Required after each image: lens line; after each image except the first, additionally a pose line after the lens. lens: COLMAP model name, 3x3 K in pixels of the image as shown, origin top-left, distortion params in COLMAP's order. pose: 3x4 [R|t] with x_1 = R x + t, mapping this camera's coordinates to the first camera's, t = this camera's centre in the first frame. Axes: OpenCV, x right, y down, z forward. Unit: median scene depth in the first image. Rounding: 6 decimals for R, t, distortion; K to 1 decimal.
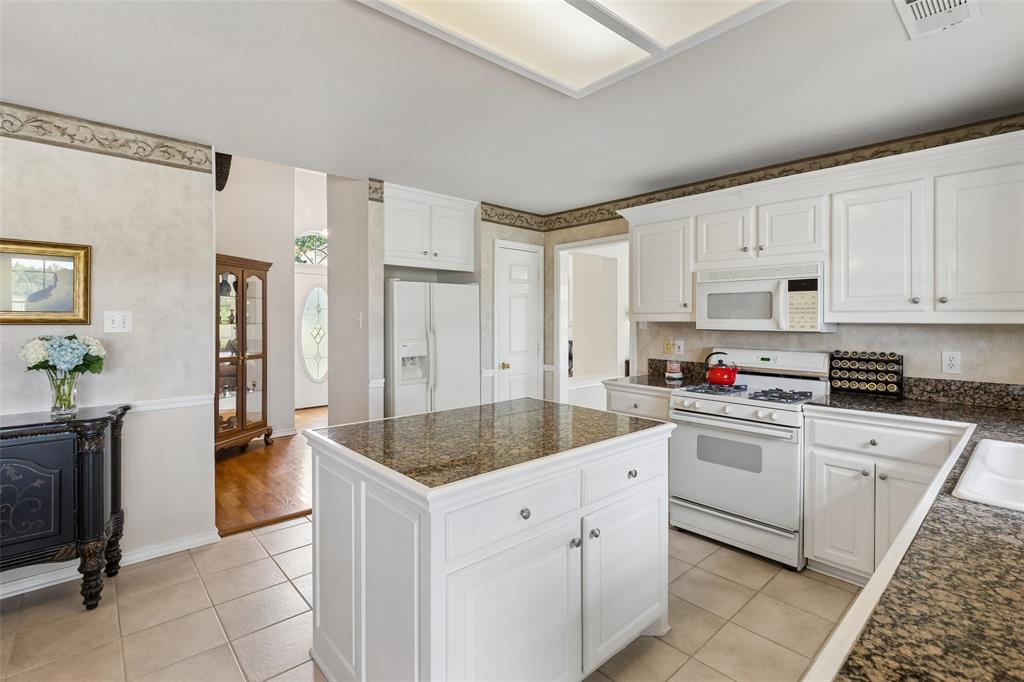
lens RADIAL K [[477.2, 0, 512.7], [0, 477.2, 325.6], [0, 0, 1]] dist [0.001807, 0.000018]
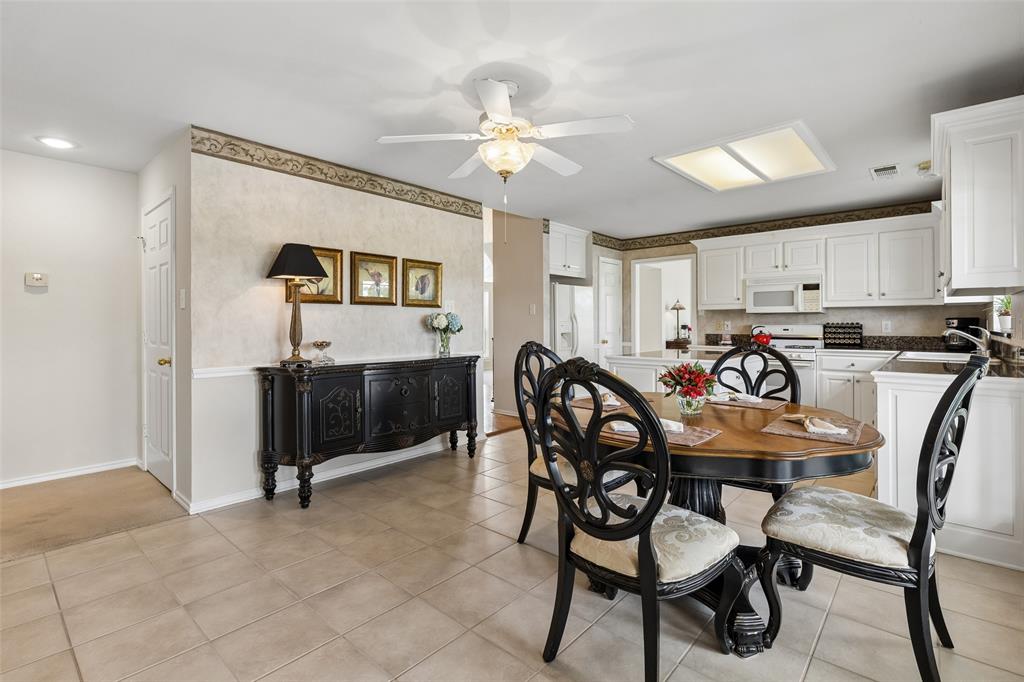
lens RADIAL K [[471.2, 0, 512.8], [0, 471.2, 328.0], [0, 0, 1]] dist [0.000106, 0.000050]
pose [[0.994605, -0.004936, 0.103619, -0.696083], [0.005381, 0.999977, -0.004013, 0.071413], [-0.103597, 0.004549, 0.994609, -0.658790]]
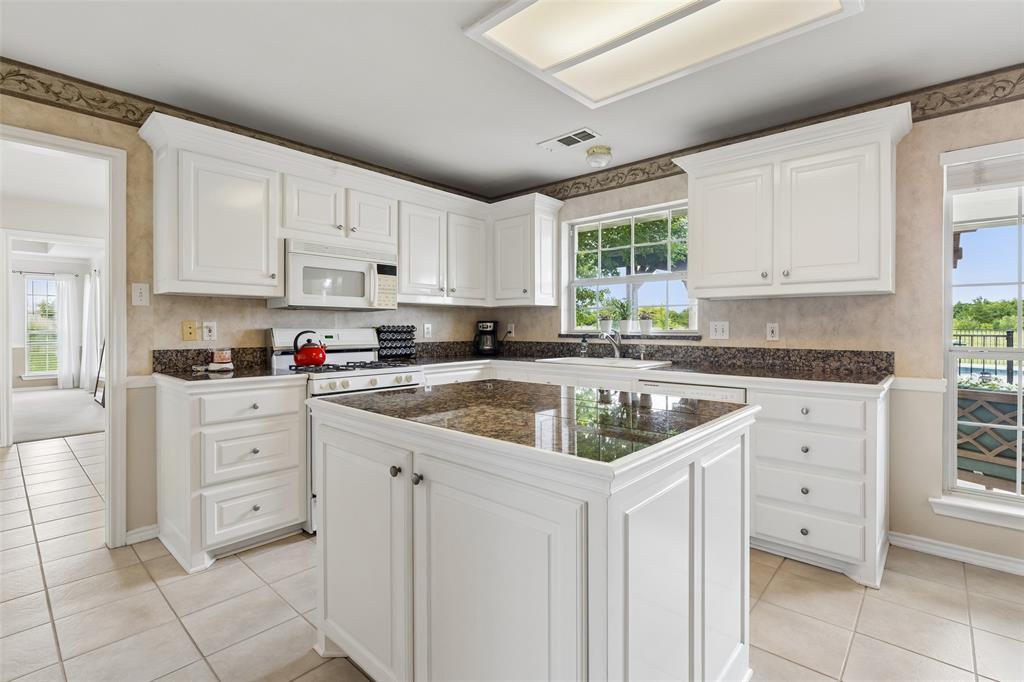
lens RADIAL K [[471.2, 0, 512.8], [0, 471.2, 328.0], [0, 0, 1]] dist [0.000106, 0.000050]
pose [[-0.097473, -0.005896, 0.995221, -0.568477], [0.009957, 0.999927, 0.006900, 0.052790], [-0.995188, 0.010582, -0.097407, 0.769726]]
